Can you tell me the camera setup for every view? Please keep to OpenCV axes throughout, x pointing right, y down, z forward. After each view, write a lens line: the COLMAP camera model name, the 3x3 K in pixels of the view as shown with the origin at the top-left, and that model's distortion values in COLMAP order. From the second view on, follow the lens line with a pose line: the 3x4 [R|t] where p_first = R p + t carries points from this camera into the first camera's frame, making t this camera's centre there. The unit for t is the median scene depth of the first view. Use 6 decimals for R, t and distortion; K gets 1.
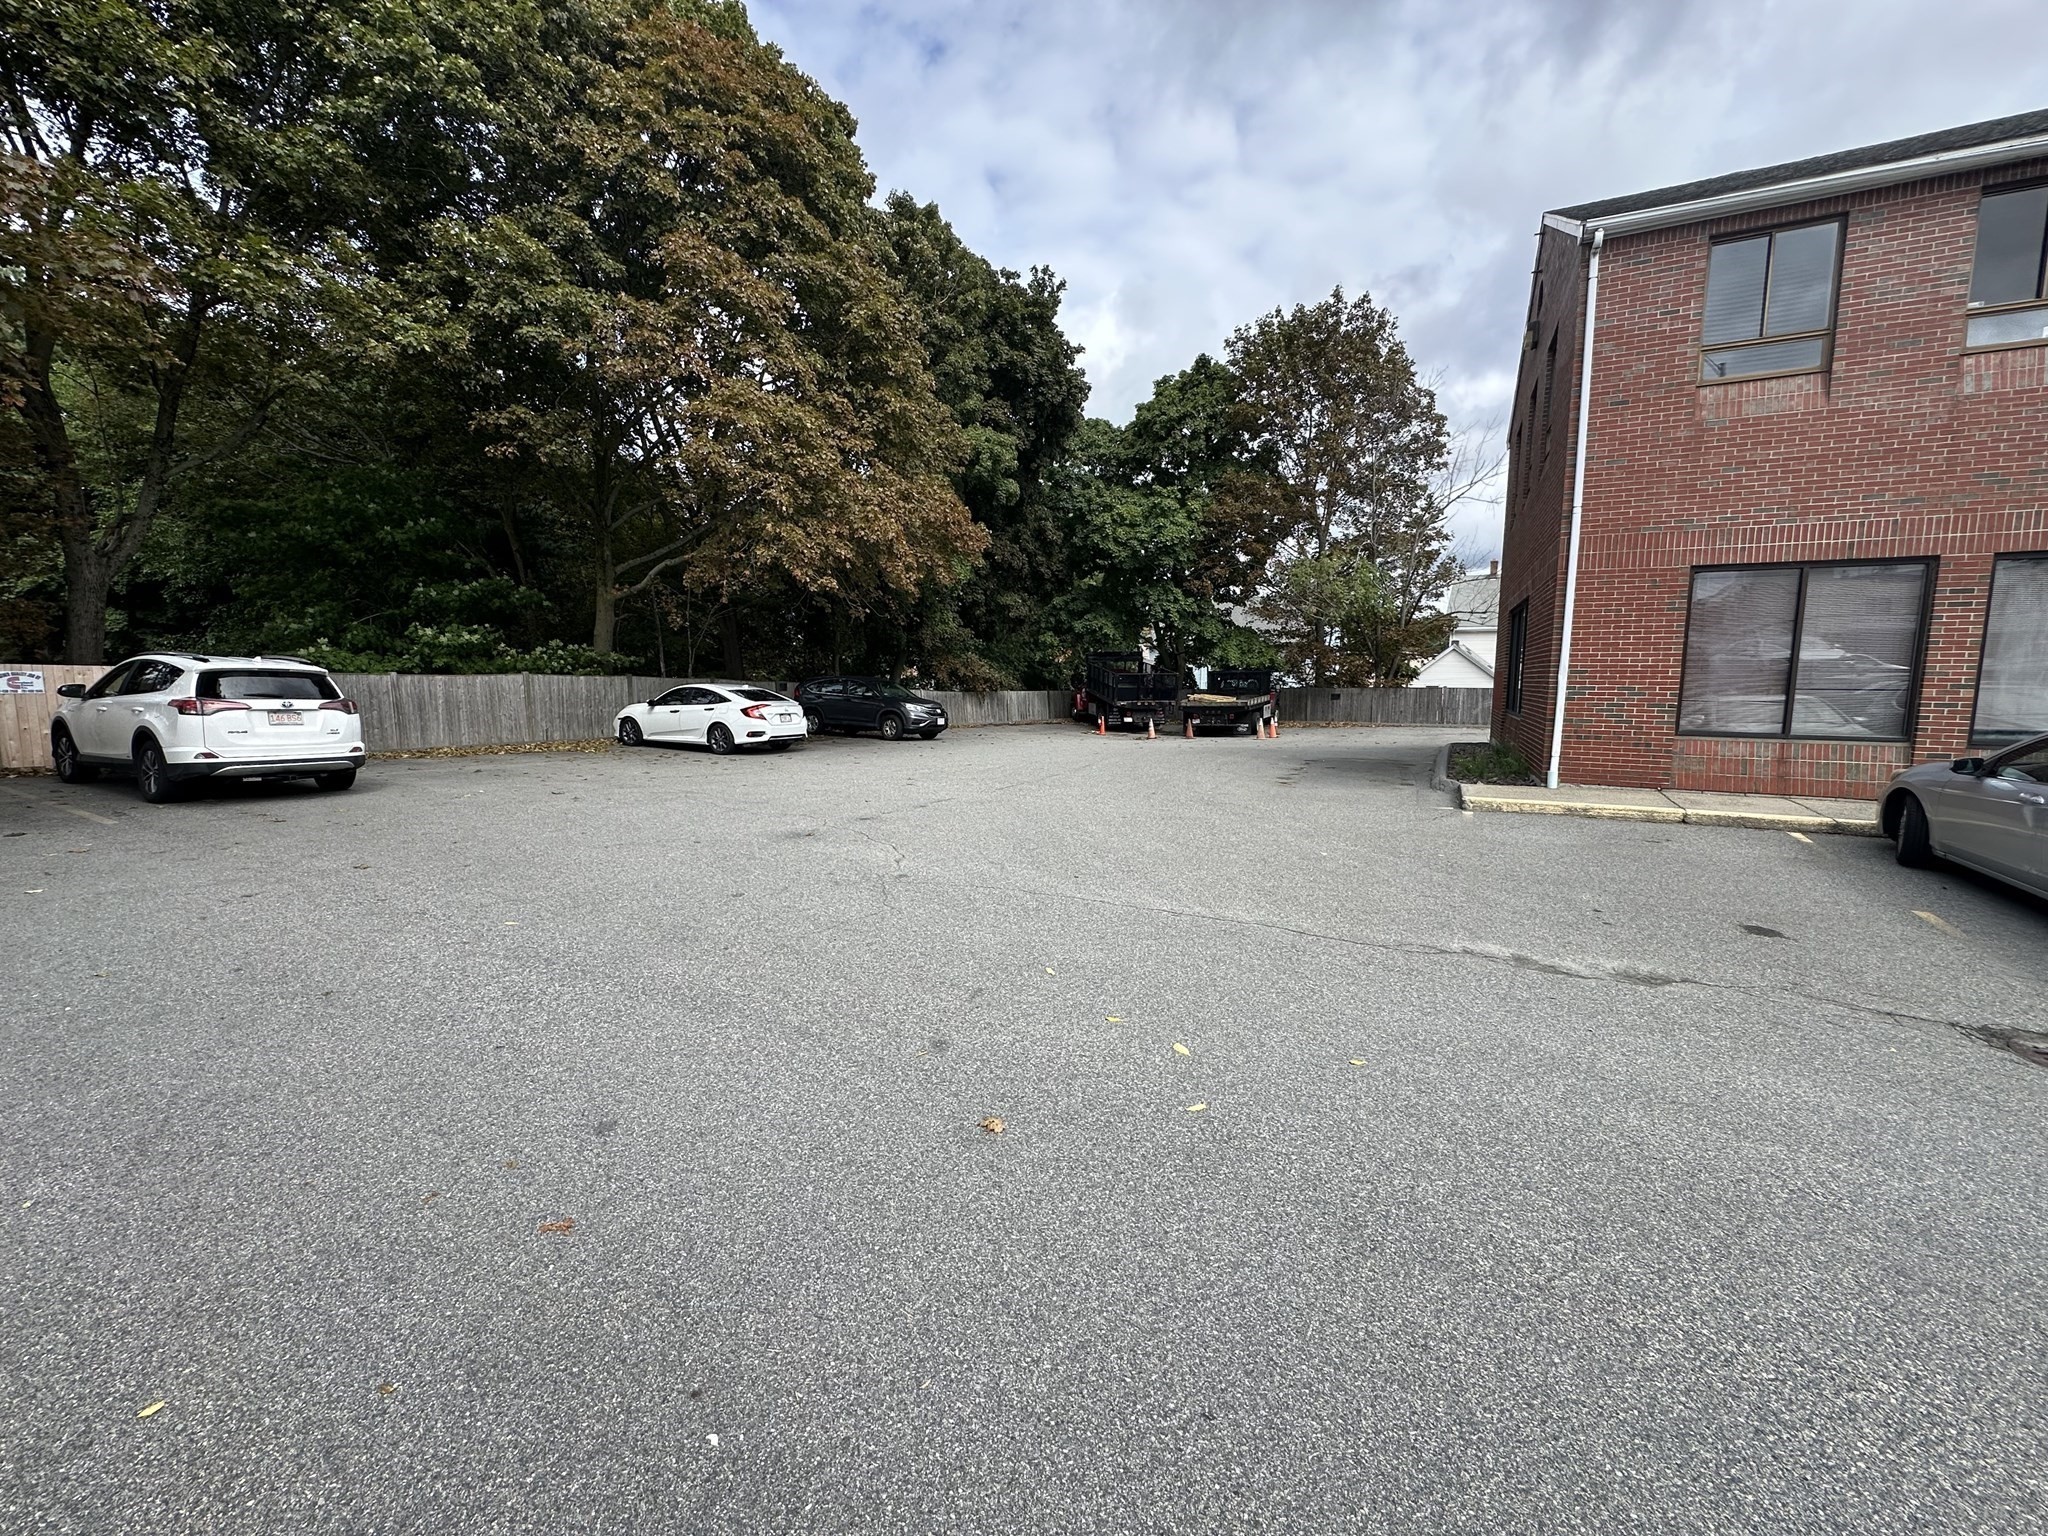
lens RADIAL K [[832.4, 0, 1023.9], [0, 832.4, 766.2], [0, 0, 1]] dist [-0.000403, 0.000098]
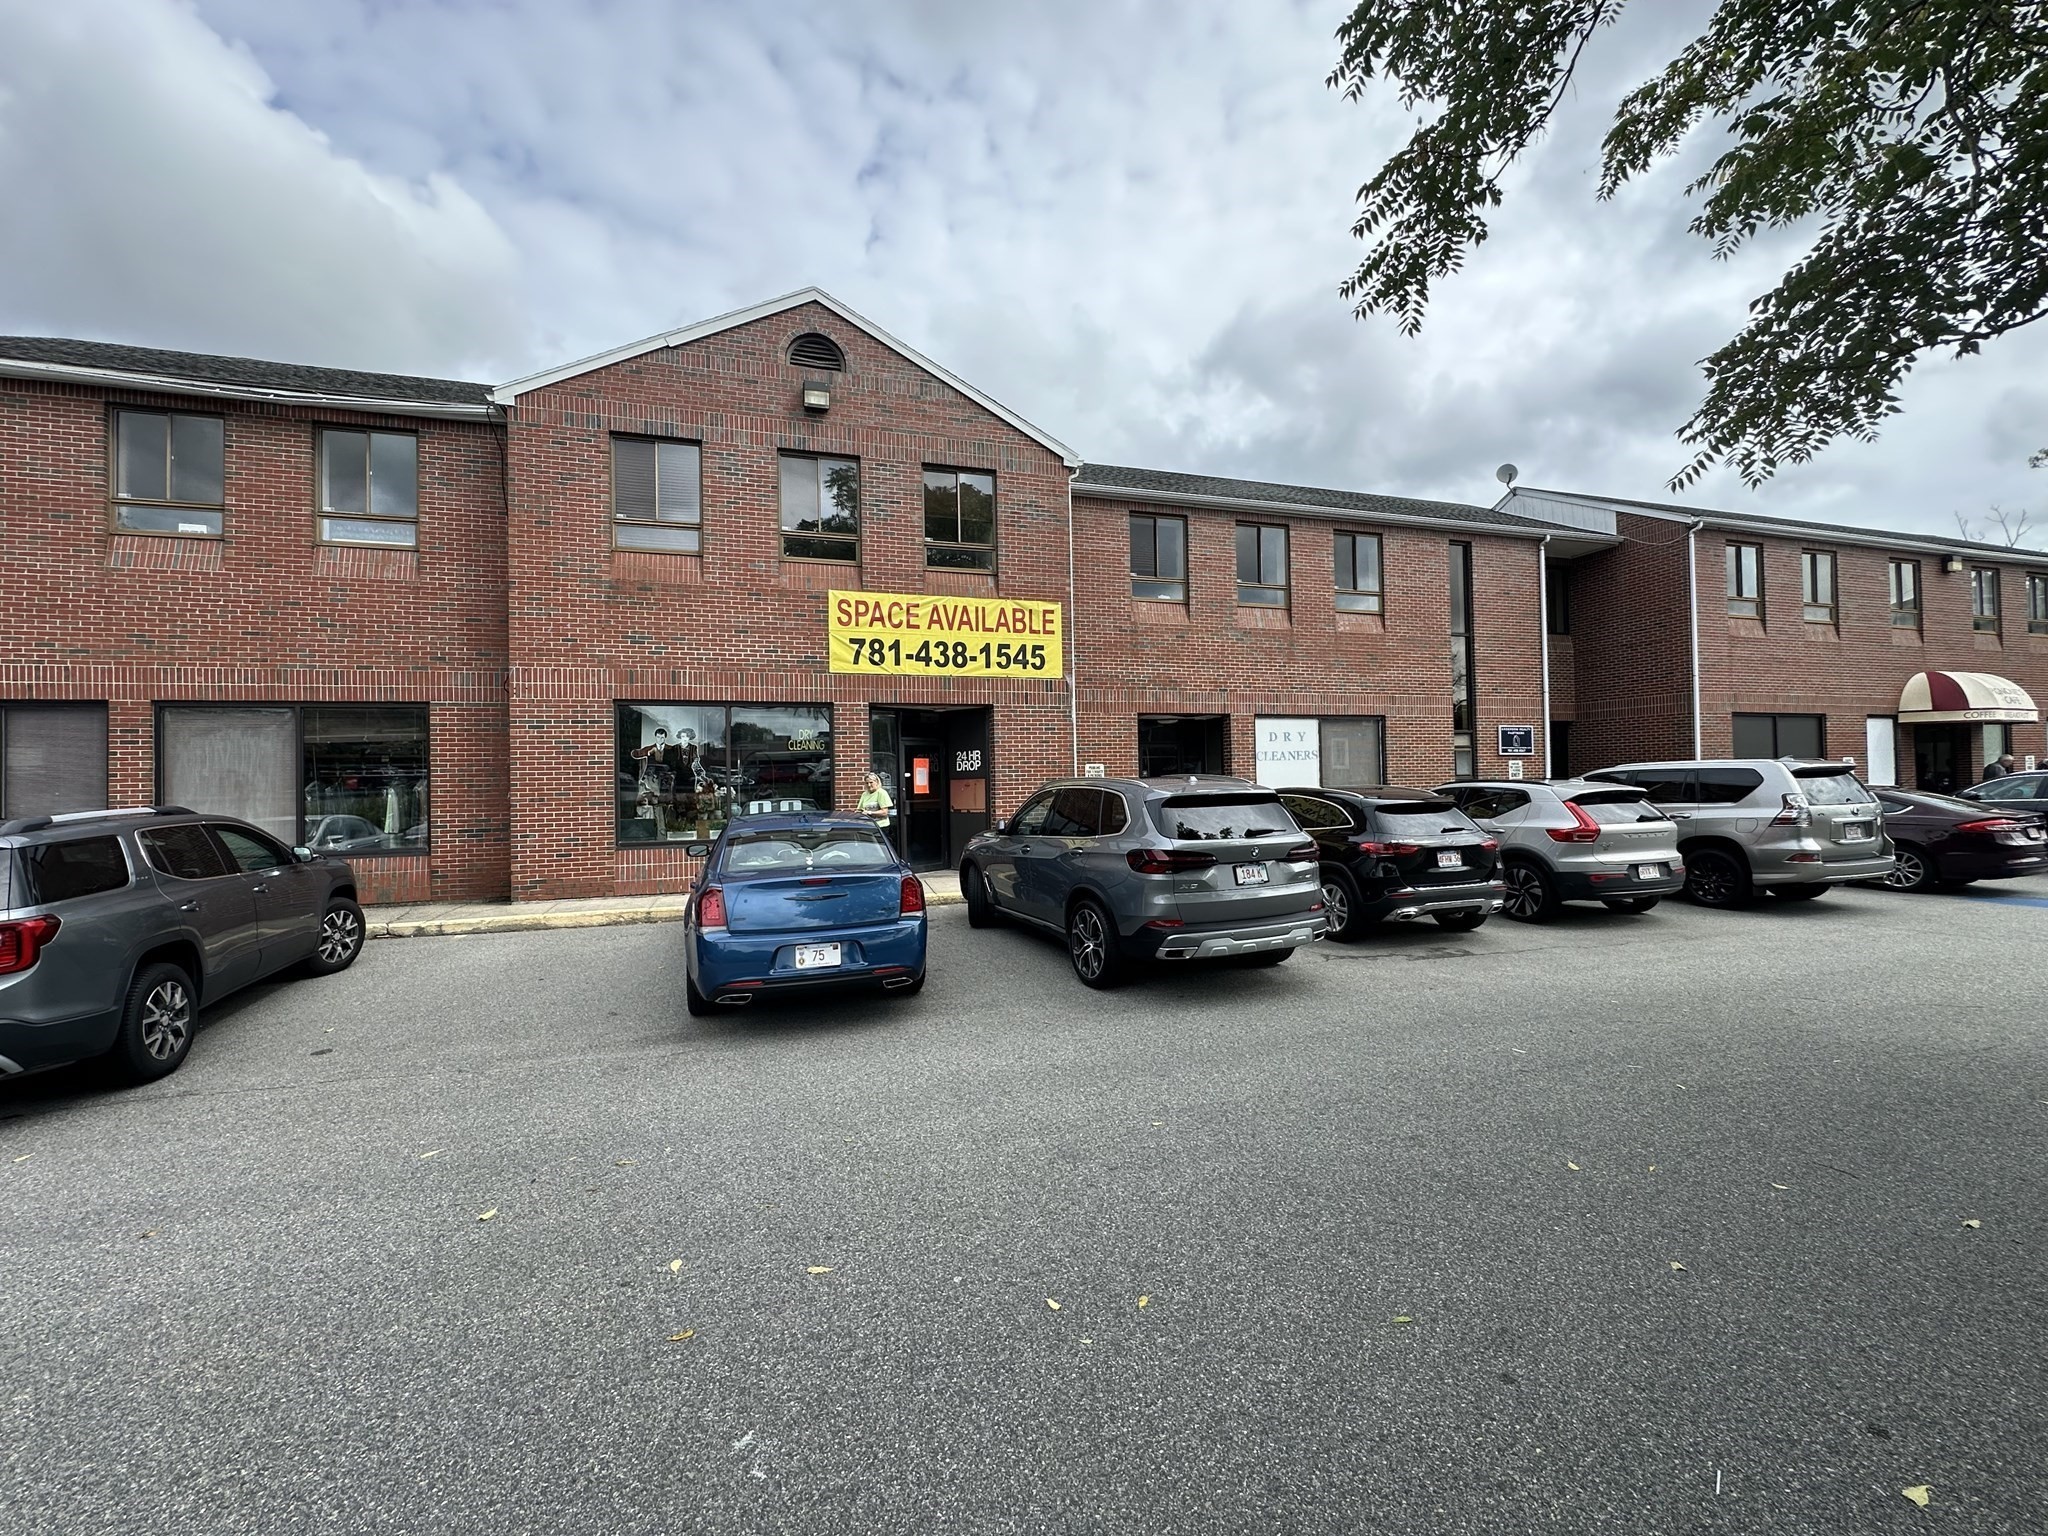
lens RADIAL K [[832.4, 0, 1023.9], [0, 832.4, 768.2], [0, 0, 1]] dist [-0.000403, 0.000098]
pose [[0.704997, -0.001578, 0.709208, 1.147788], [0.107392, 0.988704, -0.104555, 0.091750], [-0.701032, 0.149874, 0.697203, -0.649021]]
